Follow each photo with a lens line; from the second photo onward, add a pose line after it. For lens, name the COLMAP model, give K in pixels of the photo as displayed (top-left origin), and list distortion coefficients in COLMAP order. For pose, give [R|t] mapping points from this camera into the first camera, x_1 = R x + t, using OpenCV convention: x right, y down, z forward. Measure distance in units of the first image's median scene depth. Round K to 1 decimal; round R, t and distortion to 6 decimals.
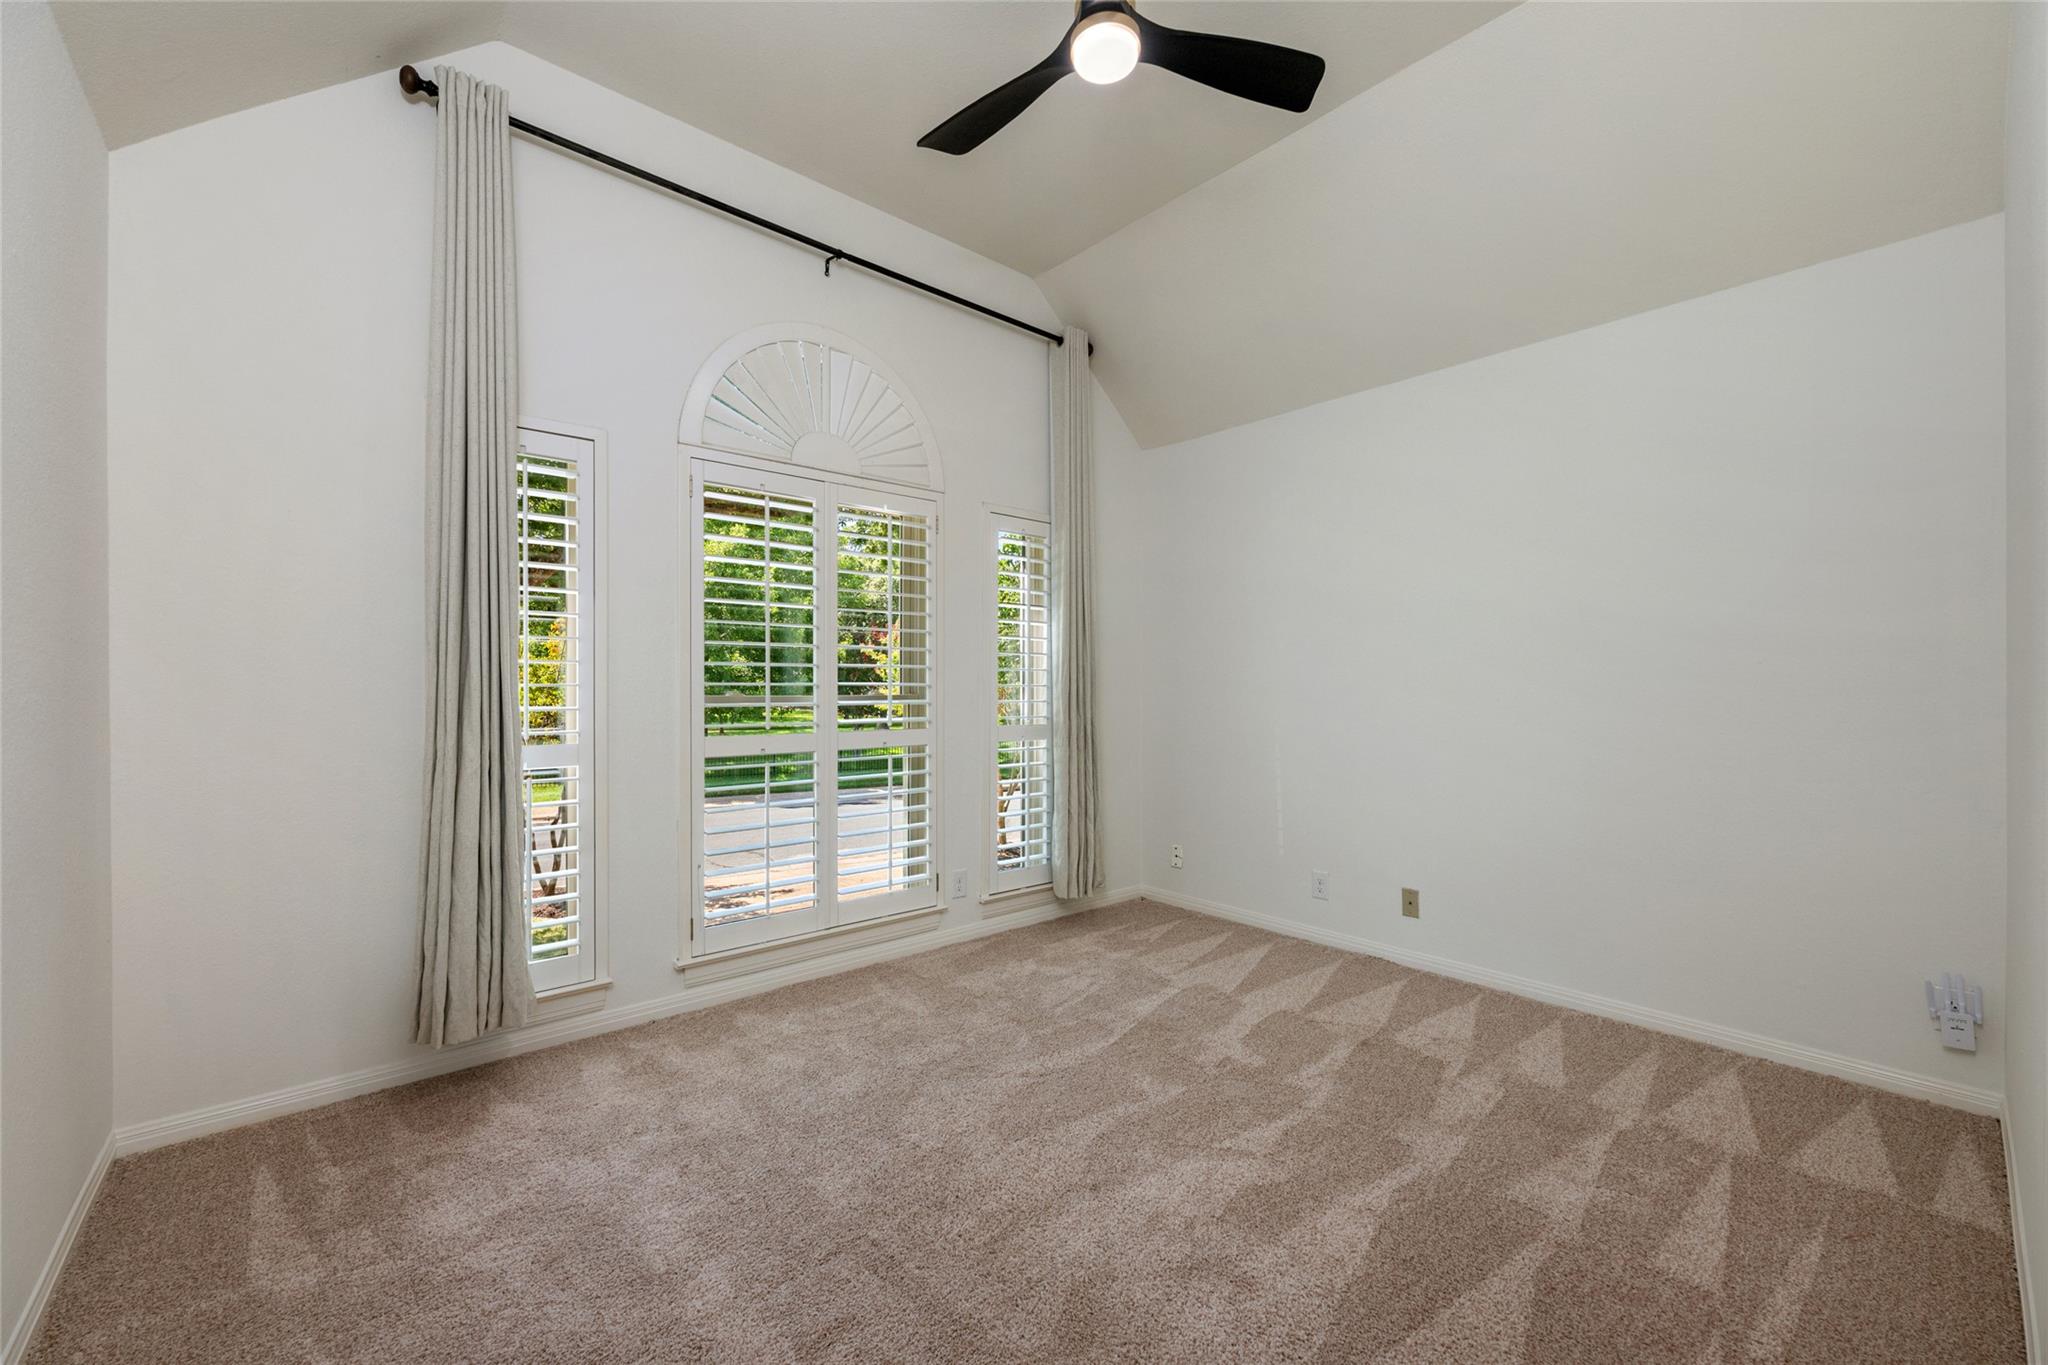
lens RADIAL K [[814.5, 0, 1024.0], [0, 814.5, 682.5], [0, 0, 1]] dist [0.001034, 0.000170]
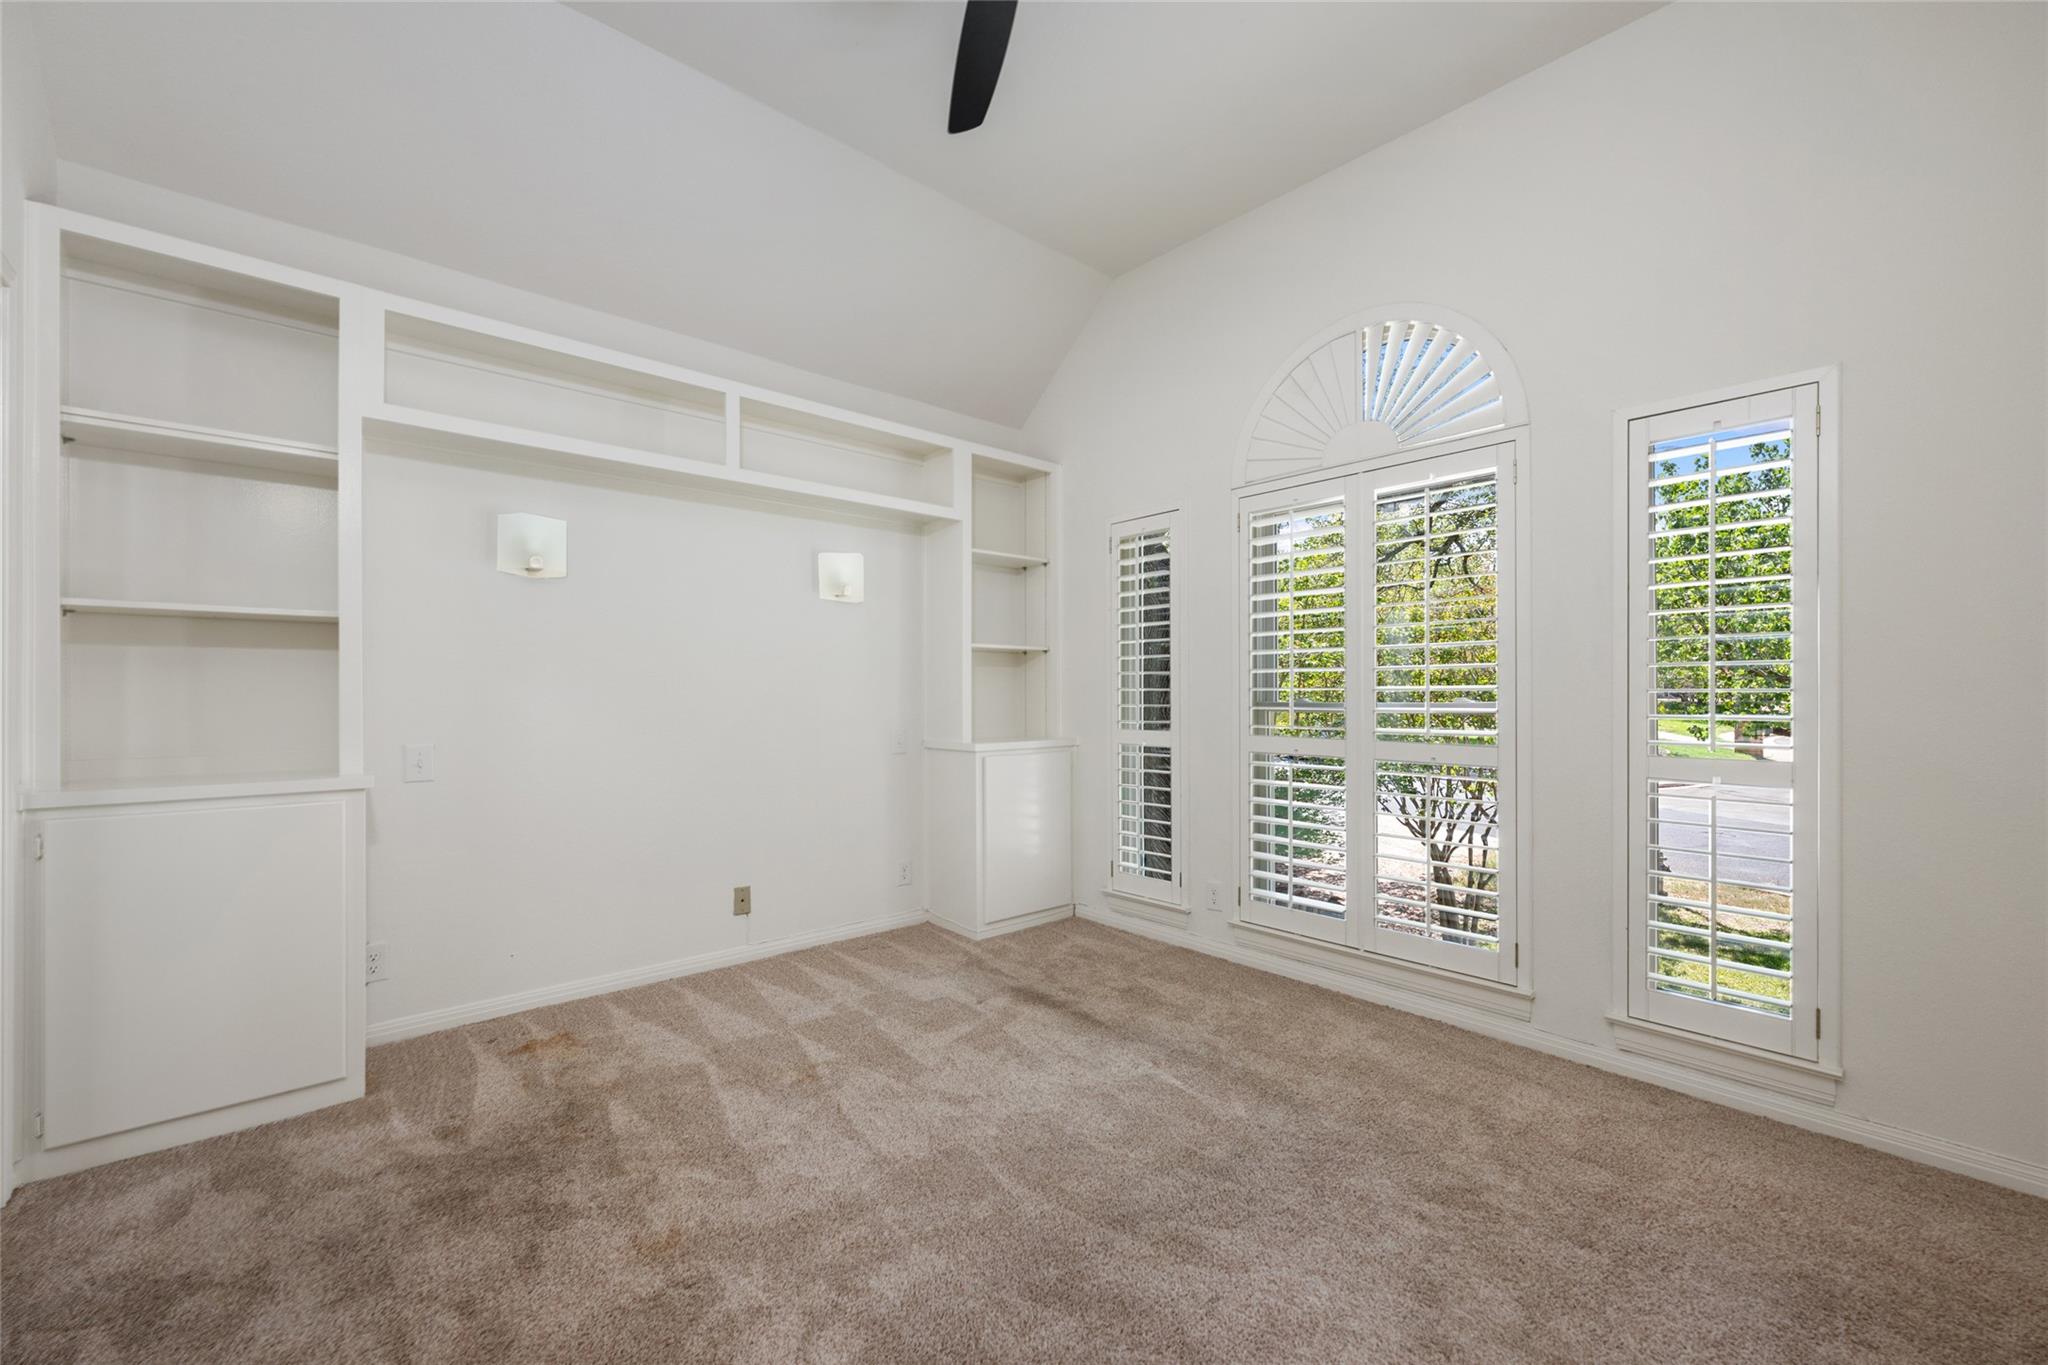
lens RADIAL K [[814.5, 0, 1024.0], [0, 814.5, 682.5], [0, 0, 1]] dist [0.001034, 0.000170]
pose [[0.010445, -0.004367, -0.999936, 0.886160], [-0.000619, 0.999990, -0.004373, -0.001191], [0.999945, 0.000664, 0.010442, 0.768681]]
